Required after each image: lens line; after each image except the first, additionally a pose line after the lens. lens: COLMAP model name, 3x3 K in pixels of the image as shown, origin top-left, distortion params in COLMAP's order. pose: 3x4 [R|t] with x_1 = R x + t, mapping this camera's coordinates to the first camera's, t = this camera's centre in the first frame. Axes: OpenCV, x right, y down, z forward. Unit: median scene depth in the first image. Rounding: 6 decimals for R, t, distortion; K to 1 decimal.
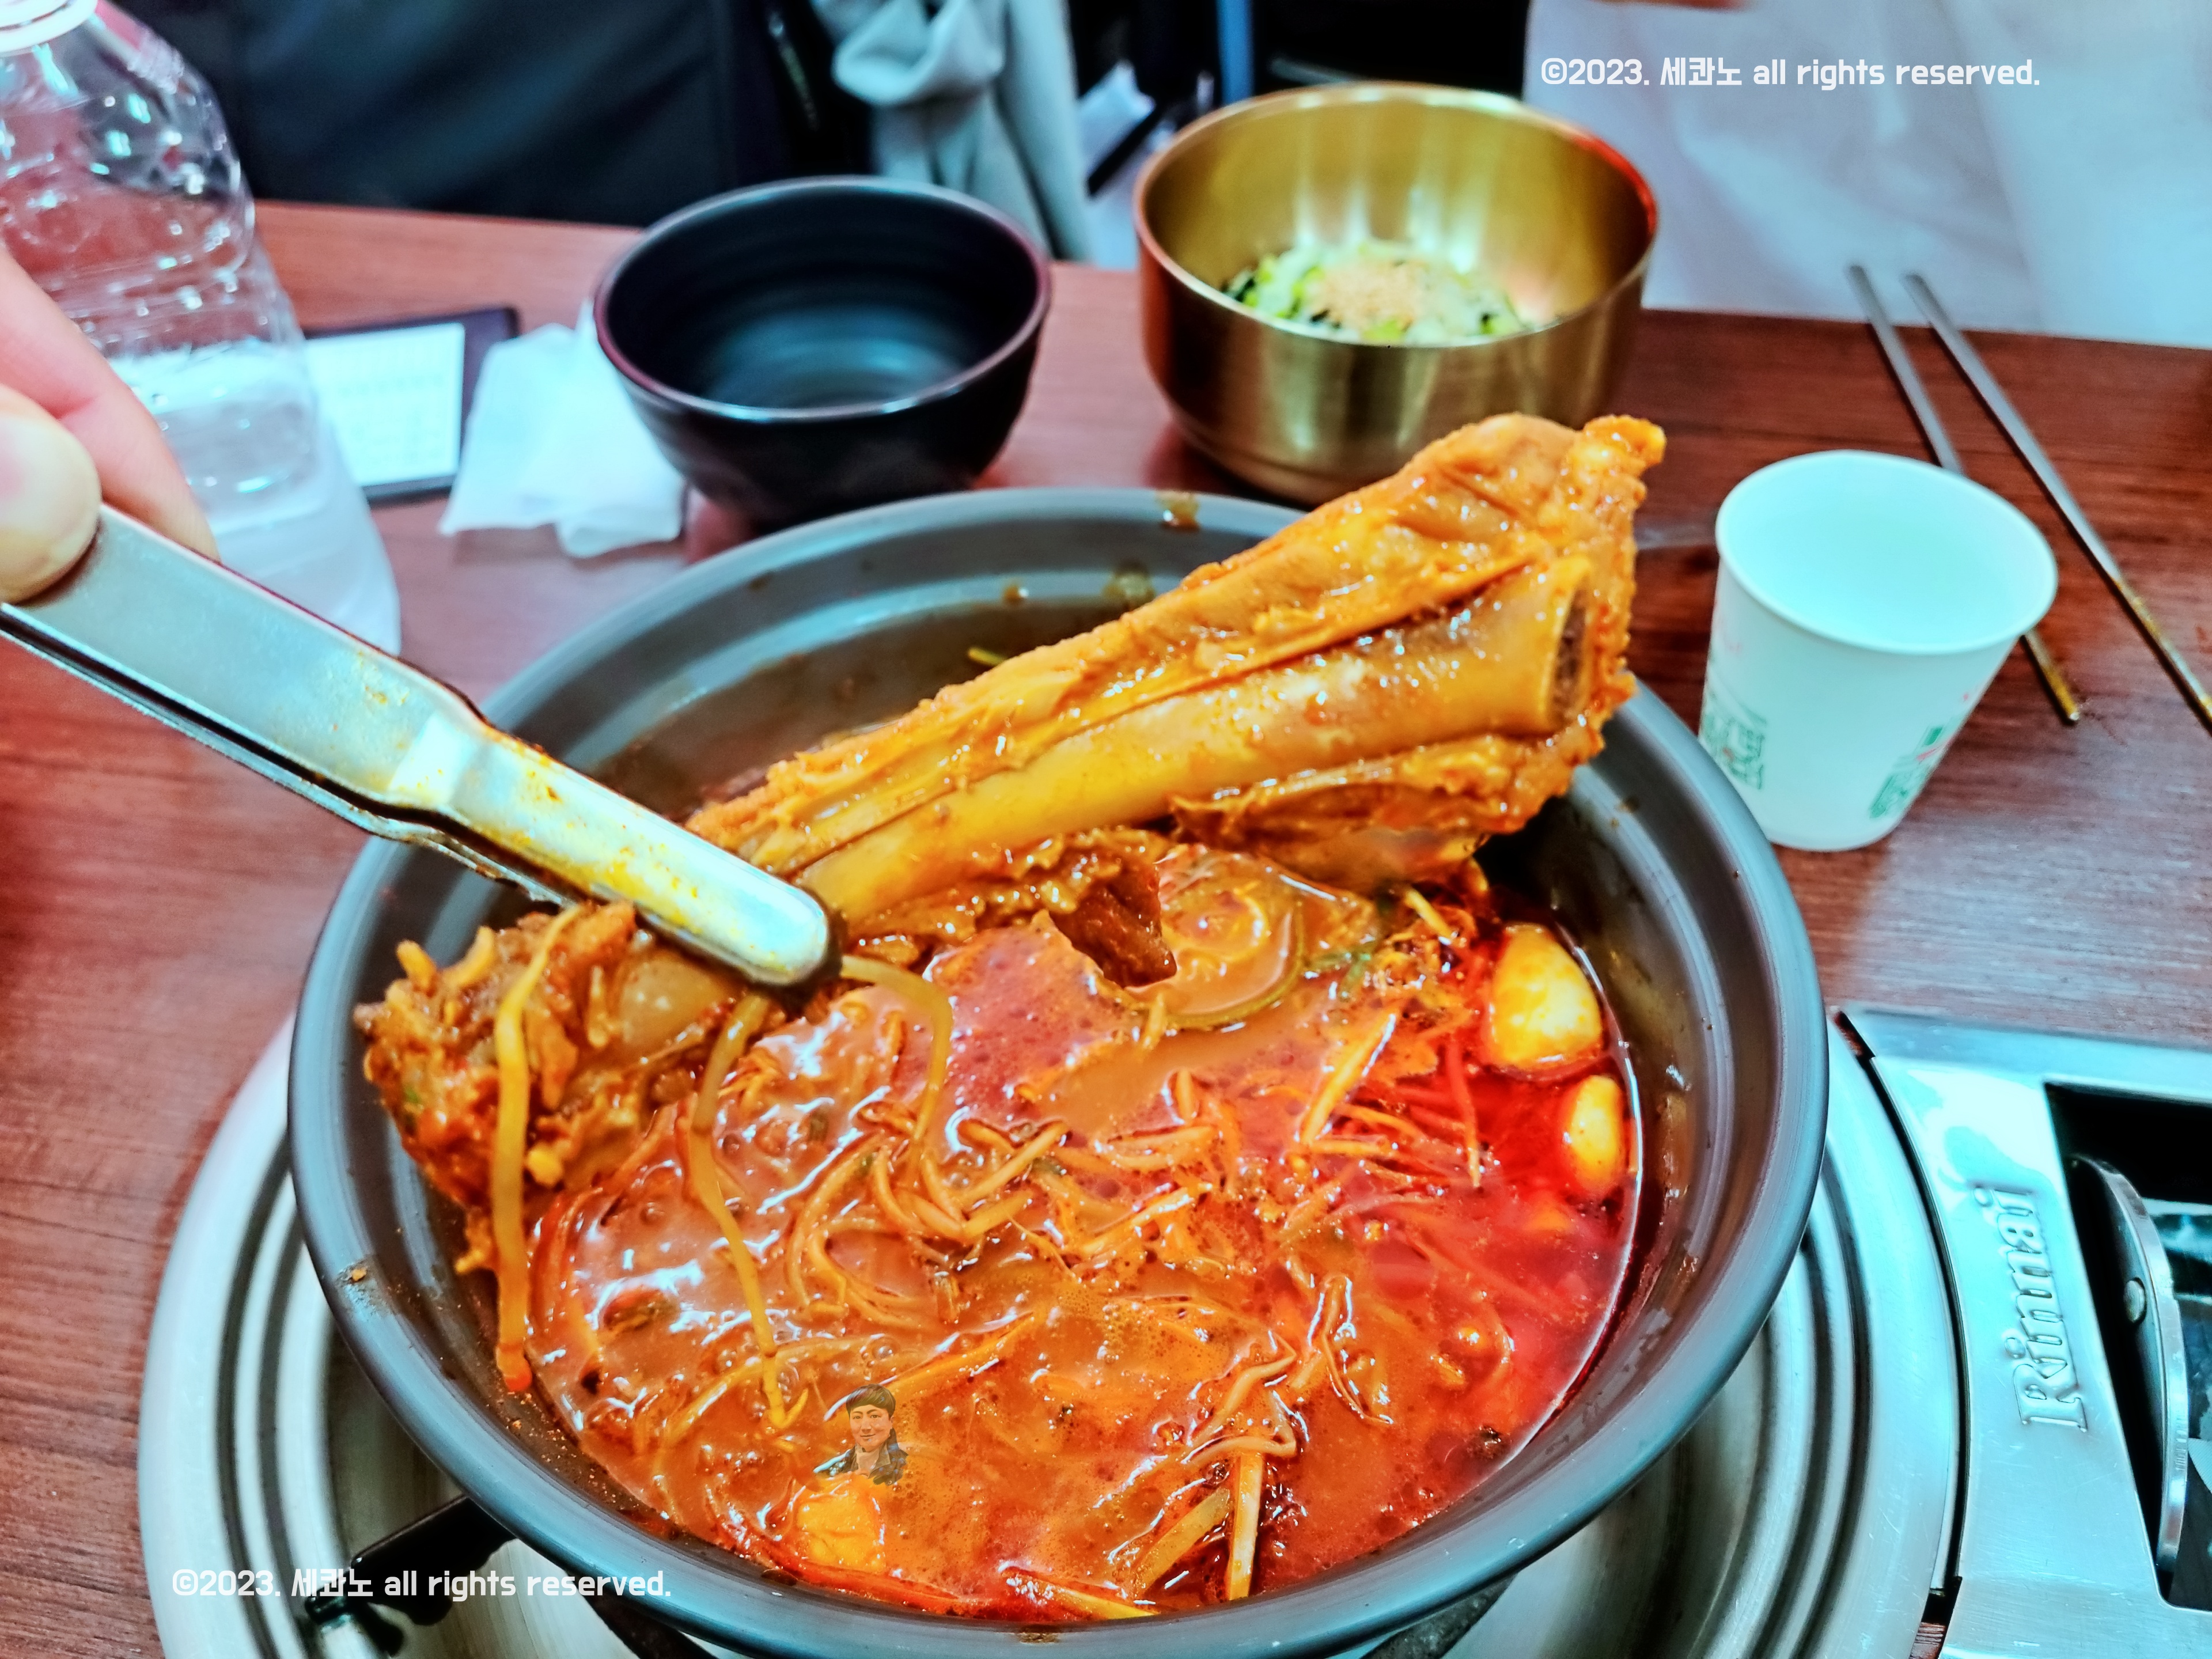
lens RADIAL K [[1757.3, 0, 1124.9], [0, 1757.3, 838.1], [0, 0, 1]] dist [0.105940, -0.142019]
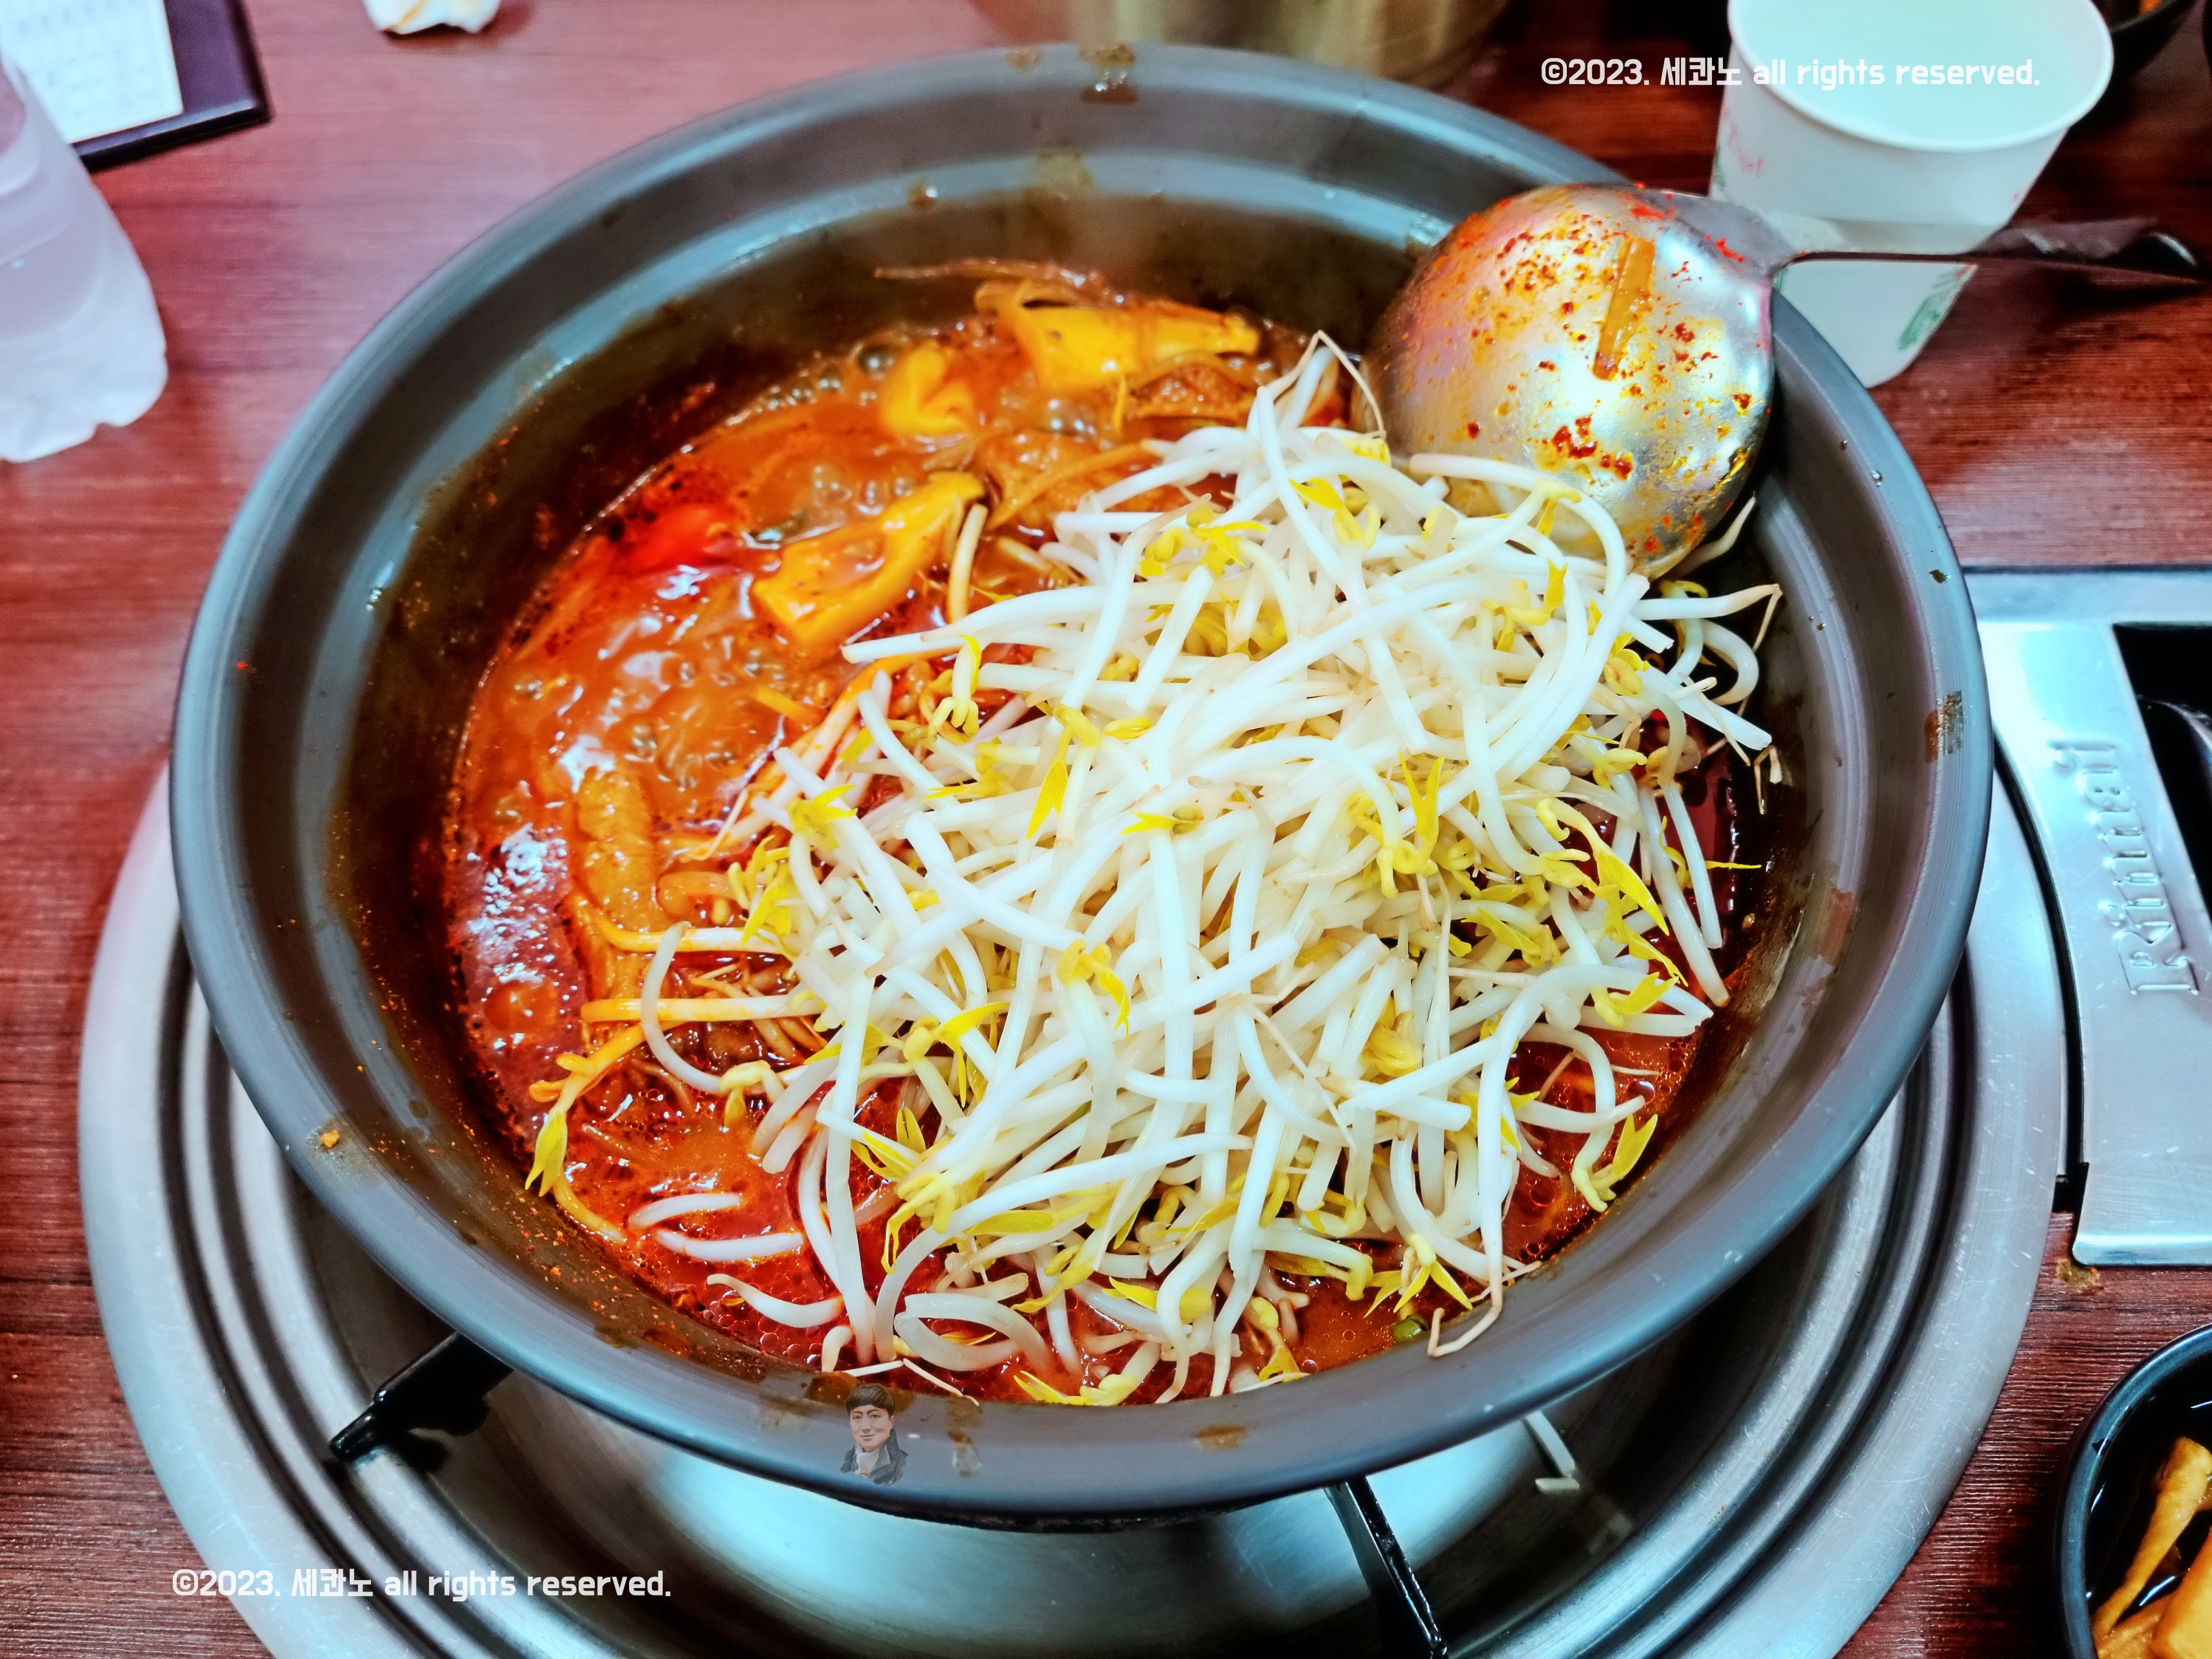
lens RADIAL K [[1757.3, 0, 1124.9], [0, 1757.3, 838.1], [0, 0, 1]] dist [0.105940, -0.142019]
pose [[0.988734, -0.135044, 0.064565, -0.071621], [0.117372, 0.967150, 0.225486, -0.027597], [-0.092894, -0.215368, 0.972105, 0.136369]]
